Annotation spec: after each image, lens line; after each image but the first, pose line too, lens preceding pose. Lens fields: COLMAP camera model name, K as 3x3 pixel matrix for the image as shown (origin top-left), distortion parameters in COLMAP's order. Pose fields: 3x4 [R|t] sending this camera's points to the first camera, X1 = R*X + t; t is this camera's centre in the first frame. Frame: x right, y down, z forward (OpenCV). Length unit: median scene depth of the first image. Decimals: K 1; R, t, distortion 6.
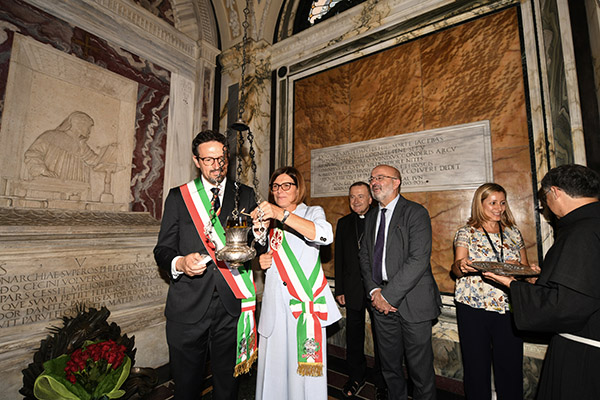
lens RADIAL K [[268.1, 0, 300.0], [0, 268.1, 200.0], [0, 0, 1]] dist [-0.019604, -0.000368]
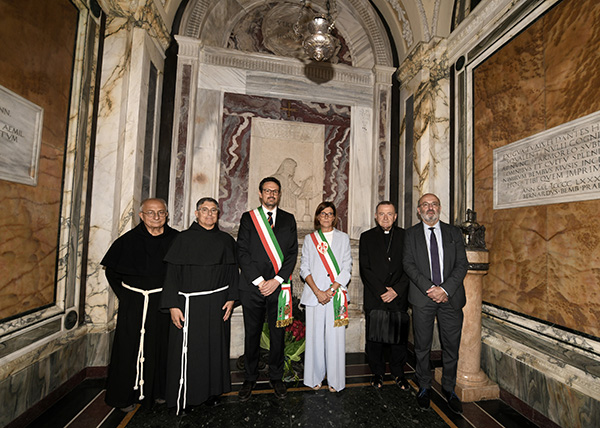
lens RADIAL K [[275.5, 0, 316.0], [0, 275.5, 224.6], [0, 0, 1]] dist [-0.002806, -0.006214]
pose [[0.698158, -0.014260, -0.715802, 0.268897], [0.036335, 0.999219, 0.015533, 0.004531], [0.715021, -0.036853, 0.698131, 0.047174]]
